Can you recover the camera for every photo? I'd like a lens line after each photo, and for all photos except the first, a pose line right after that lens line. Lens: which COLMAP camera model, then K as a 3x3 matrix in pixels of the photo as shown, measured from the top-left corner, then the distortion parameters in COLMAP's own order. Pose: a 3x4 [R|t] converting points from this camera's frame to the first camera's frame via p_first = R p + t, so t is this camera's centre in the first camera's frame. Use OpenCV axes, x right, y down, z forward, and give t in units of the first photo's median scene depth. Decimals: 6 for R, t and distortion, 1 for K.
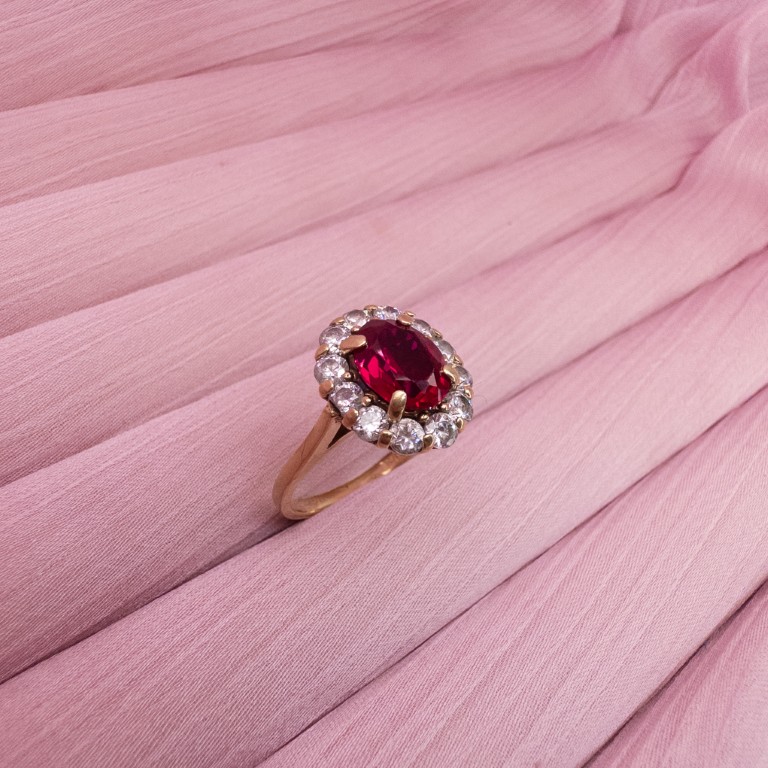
lens RADIAL K [[625.9, 0, 384.0], [0, 625.9, 384.0], [0, 0, 1]] dist [-0.008436, 0.001260]
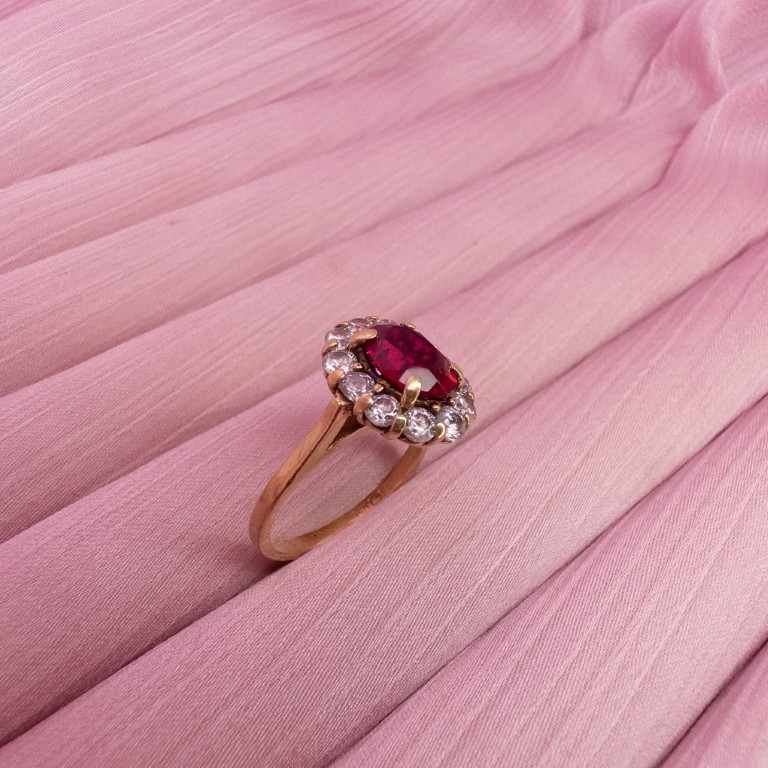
lens RADIAL K [[625.9, 0, 384.0], [0, 625.9, 384.0], [0, 0, 1]] dist [-0.008436, 0.001260]
pose [[0.990060, -0.112618, -0.084254, 0.125608], [0.106828, 0.991786, -0.070345, 0.008585], [0.091484, 0.060645, 0.993958, 0.054724]]
